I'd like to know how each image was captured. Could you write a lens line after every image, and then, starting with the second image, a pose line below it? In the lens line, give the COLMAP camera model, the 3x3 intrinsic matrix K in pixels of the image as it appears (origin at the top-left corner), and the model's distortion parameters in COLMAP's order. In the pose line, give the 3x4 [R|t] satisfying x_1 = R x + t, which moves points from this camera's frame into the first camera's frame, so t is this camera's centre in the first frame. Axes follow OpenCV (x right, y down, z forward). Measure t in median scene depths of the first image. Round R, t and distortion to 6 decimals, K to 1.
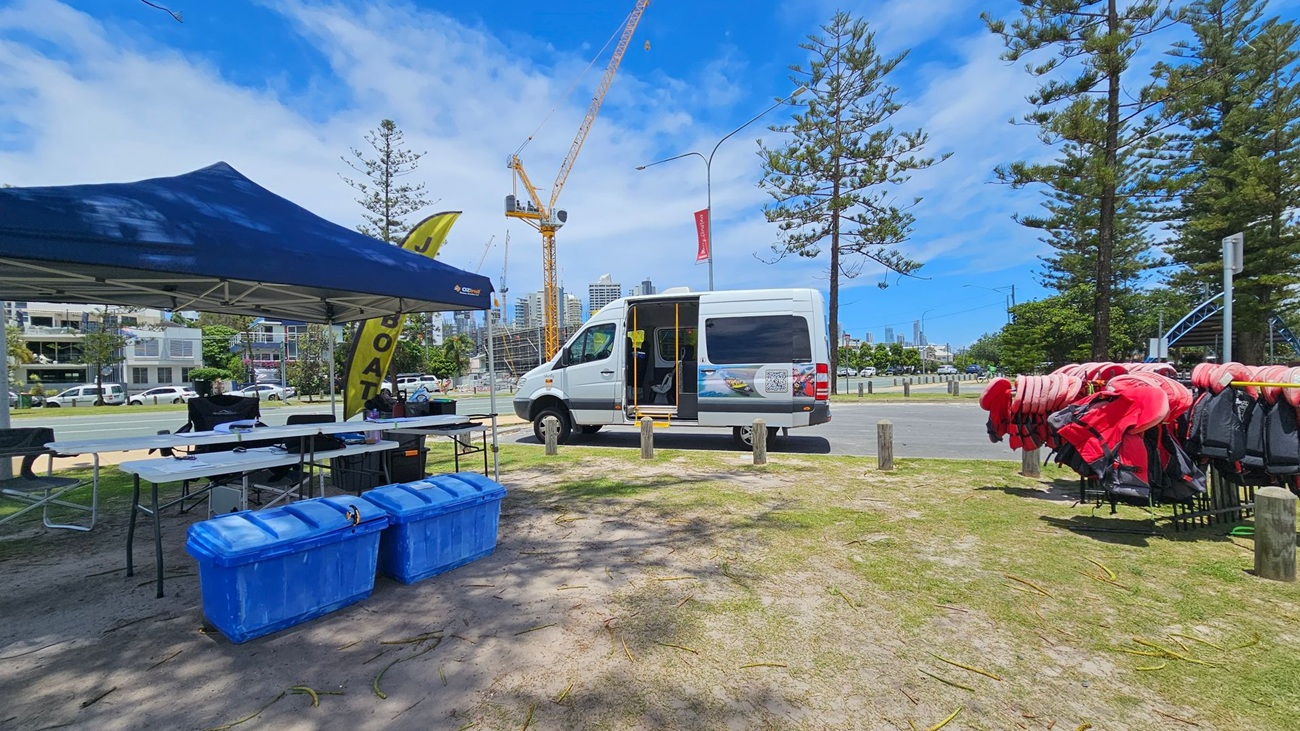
lens RADIAL K [[530.8, 0, 643.7], [0, 530.8, 367.0], [0, 0, 1]] dist [-0.035232, -0.000006]
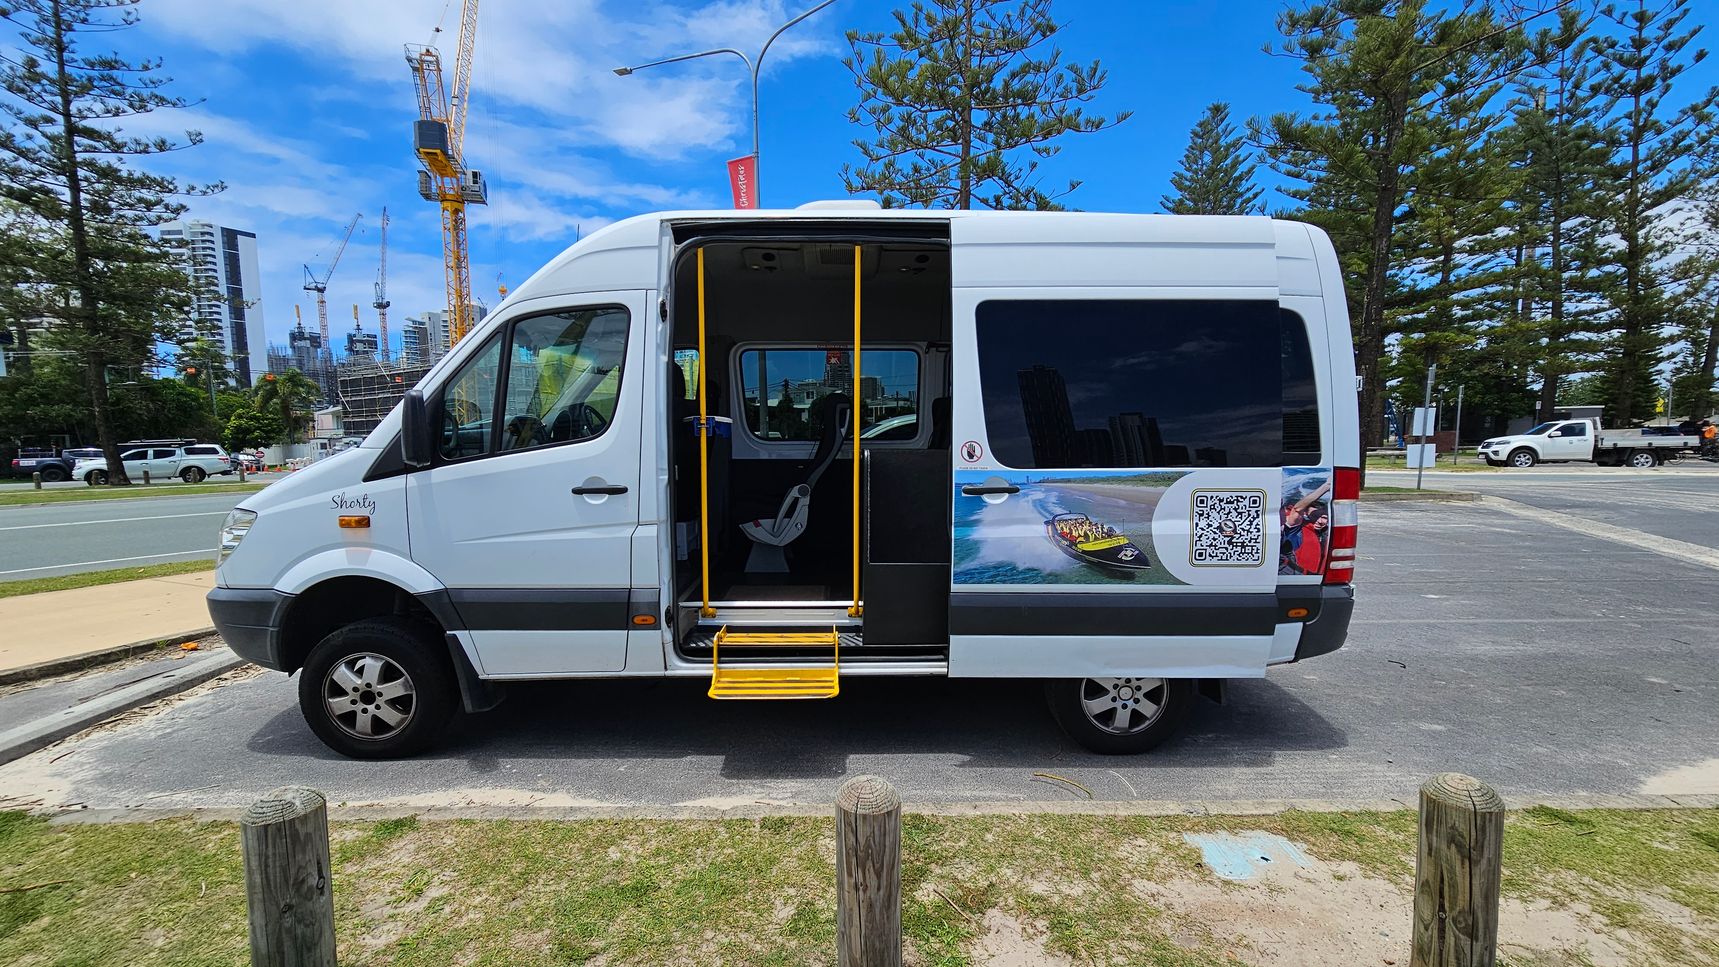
lens RADIAL K [[693.2, 0, 859.5], [0, 693.2, 503.4], [0, 0, 1]] dist [-0.013250, 0.003303]
pose [[0.944342, -0.022061, 0.328224, -0.055226], [-0.012440, 0.994640, 0.102643, -0.019671], [-0.328730, -0.101013, 0.939006, 0.587651]]
